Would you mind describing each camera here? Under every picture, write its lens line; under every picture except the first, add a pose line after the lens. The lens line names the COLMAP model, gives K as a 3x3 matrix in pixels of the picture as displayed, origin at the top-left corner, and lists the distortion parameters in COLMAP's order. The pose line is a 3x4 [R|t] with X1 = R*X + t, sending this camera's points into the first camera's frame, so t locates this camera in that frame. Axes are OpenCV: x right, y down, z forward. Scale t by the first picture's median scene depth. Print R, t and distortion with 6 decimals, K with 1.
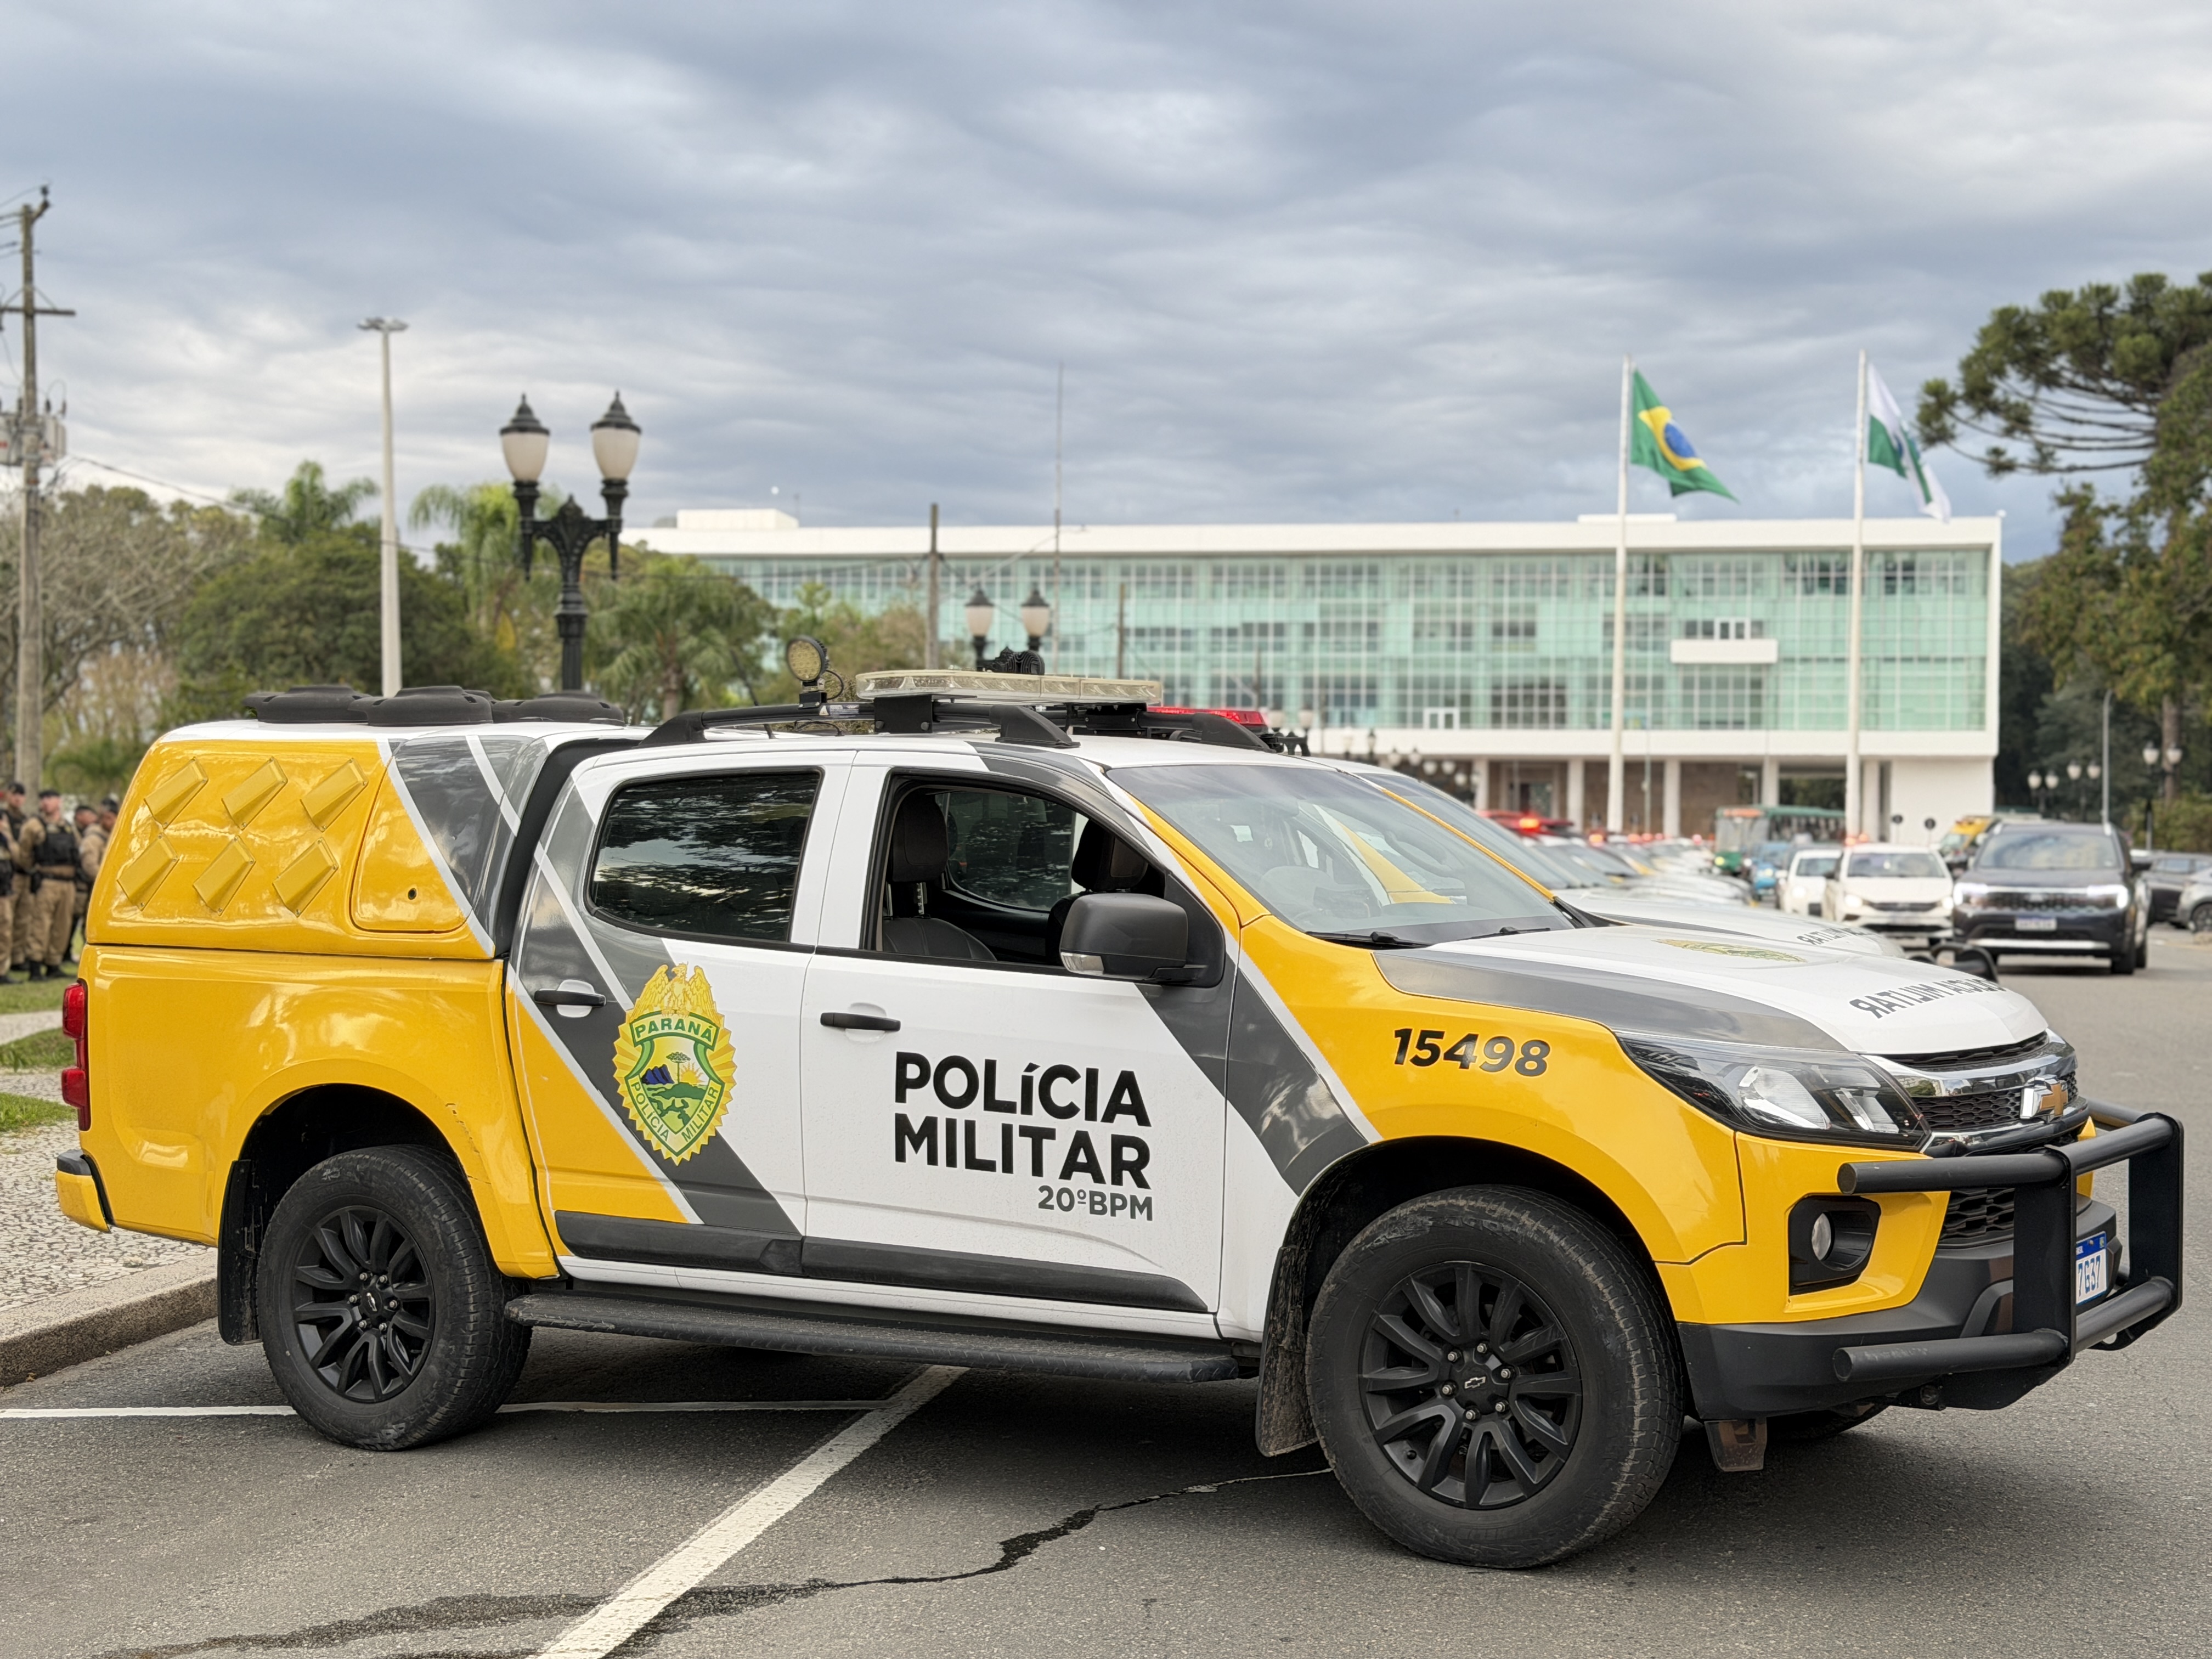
lens RADIAL K [[3136.5, 0, 1096.5], [0, 3136.5, 833.0], [0, 0, 1]] dist [0.026262, 0.000000]
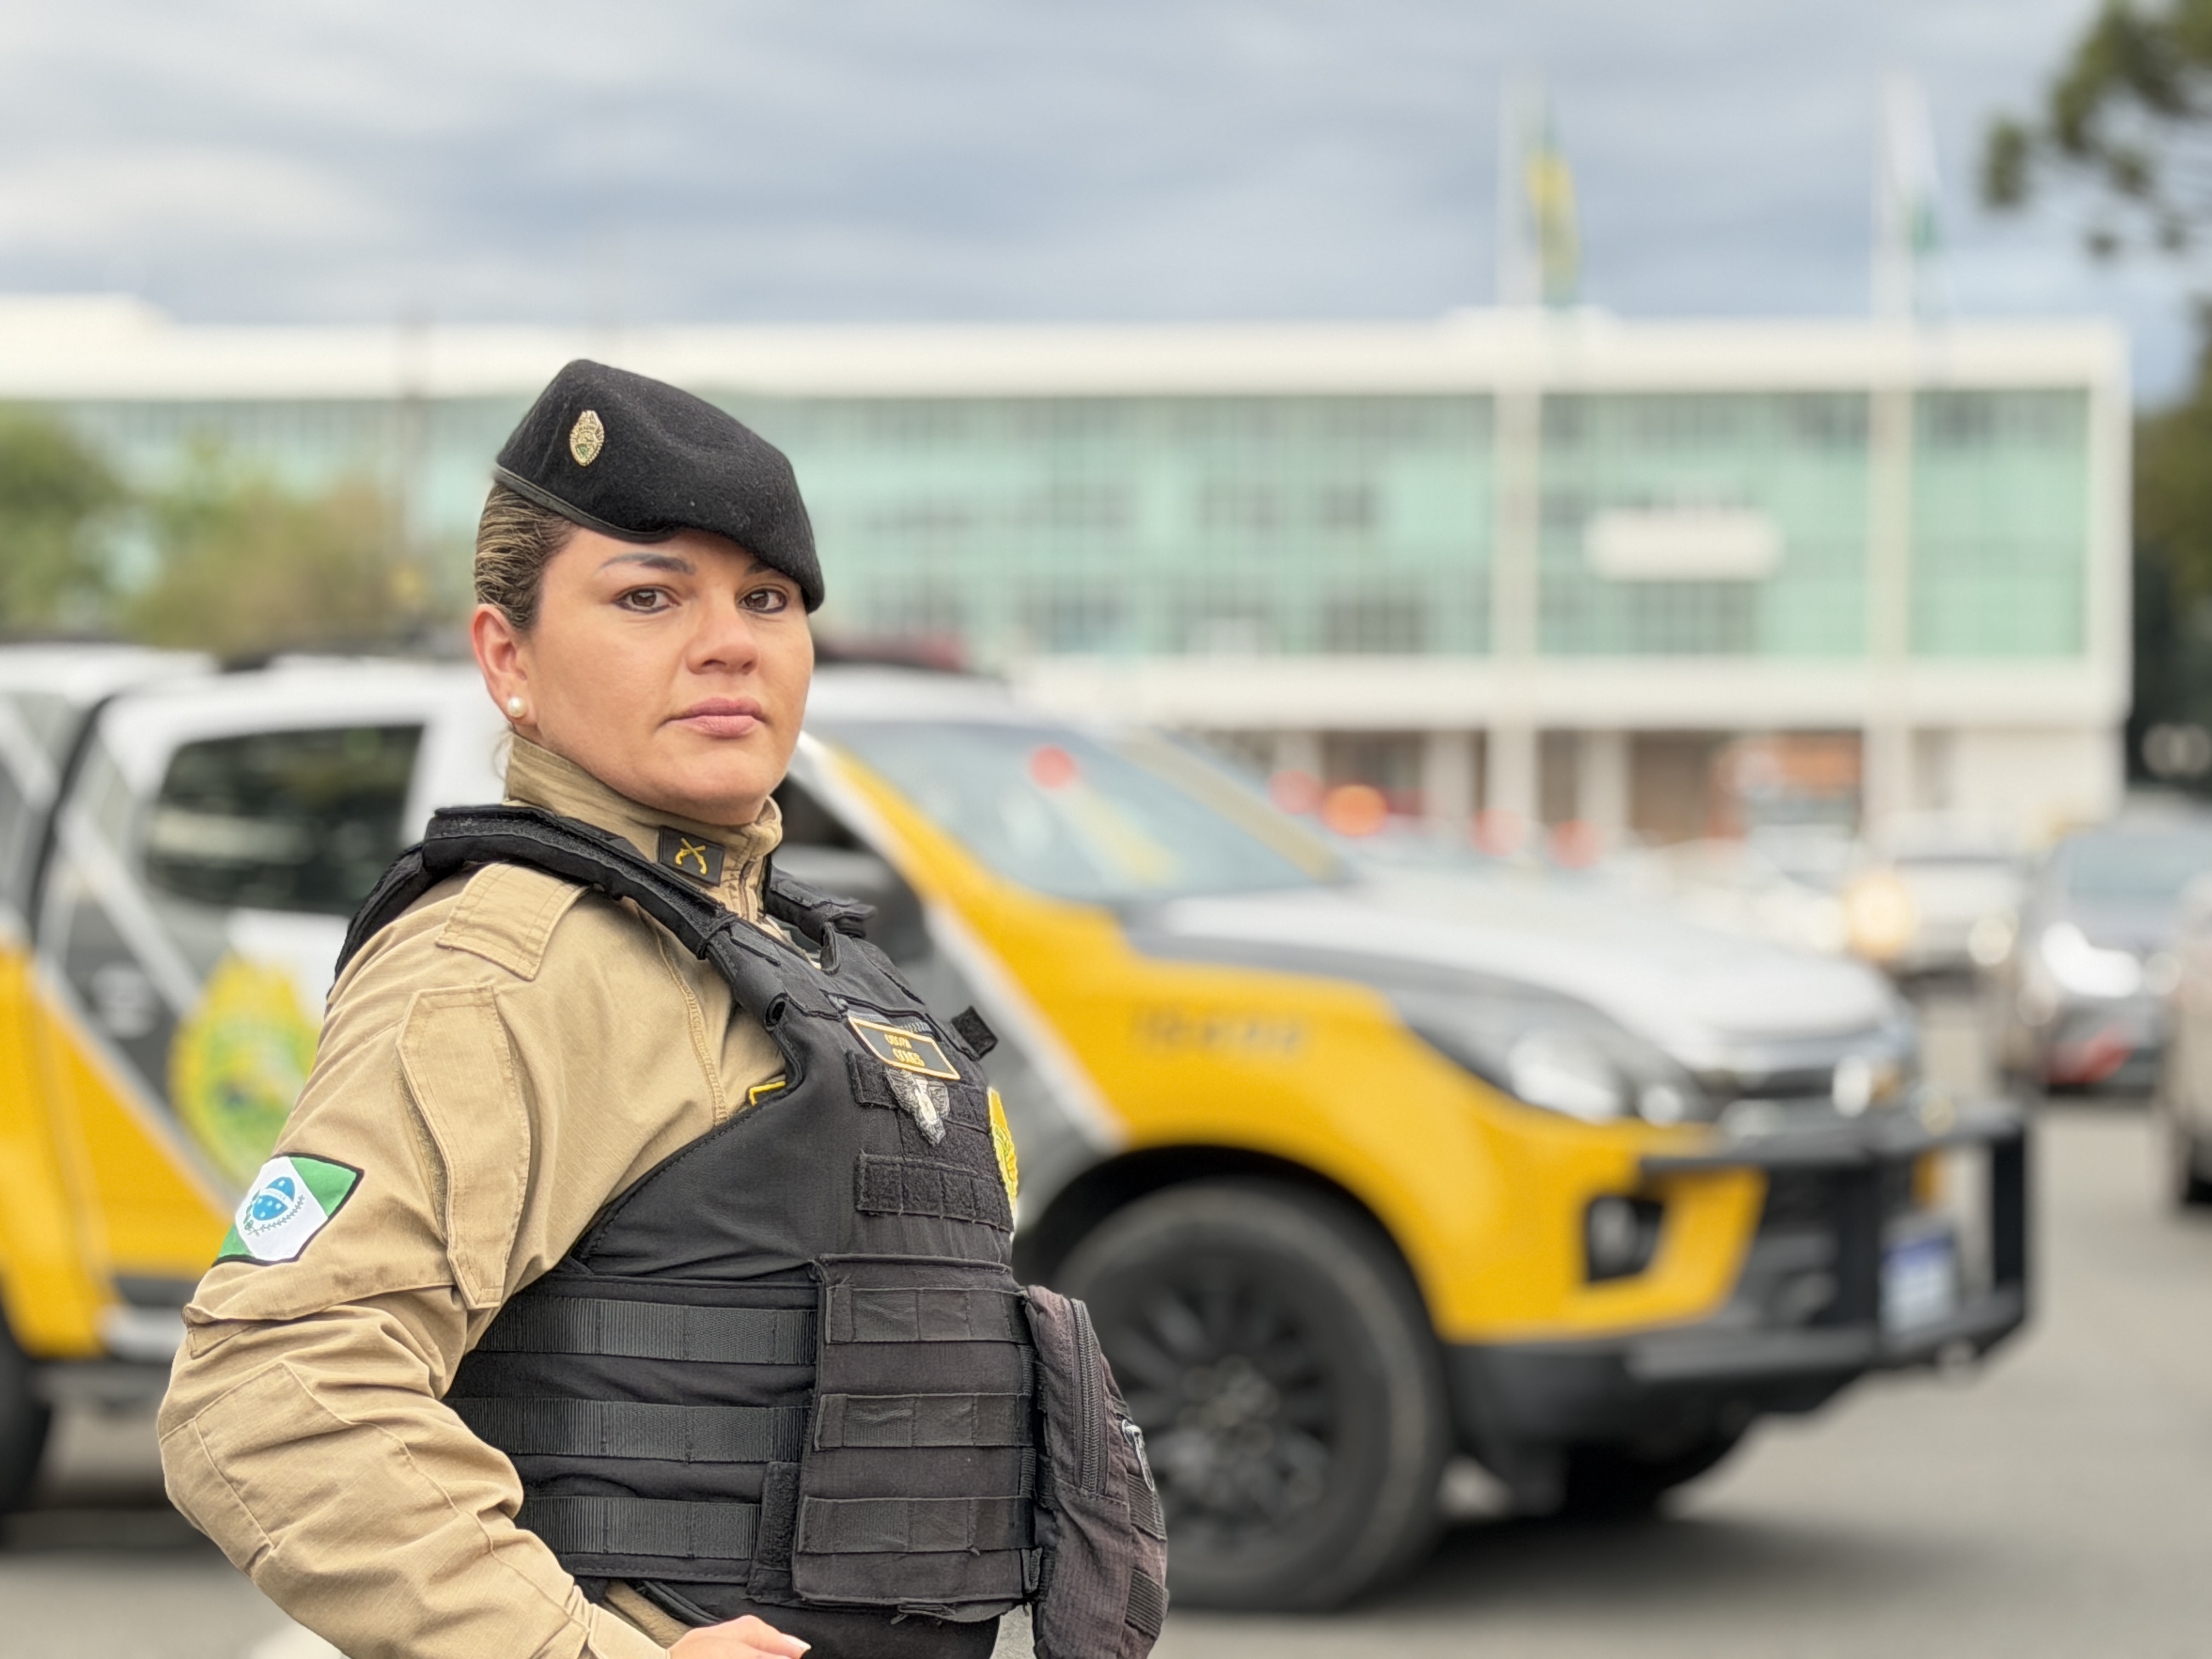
lens RADIAL K [[5179.1, 0, 1109.3], [0, 5179.1, 829.5], [0, 0, 1]] dist [0.108205, 0.000000]
pose [[0.996376, -0.007021, 0.084765, -0.026492], [0.007274, 0.999970, -0.002682, 0.013331], [-0.084744, 0.003289, 0.996397, -0.343223]]
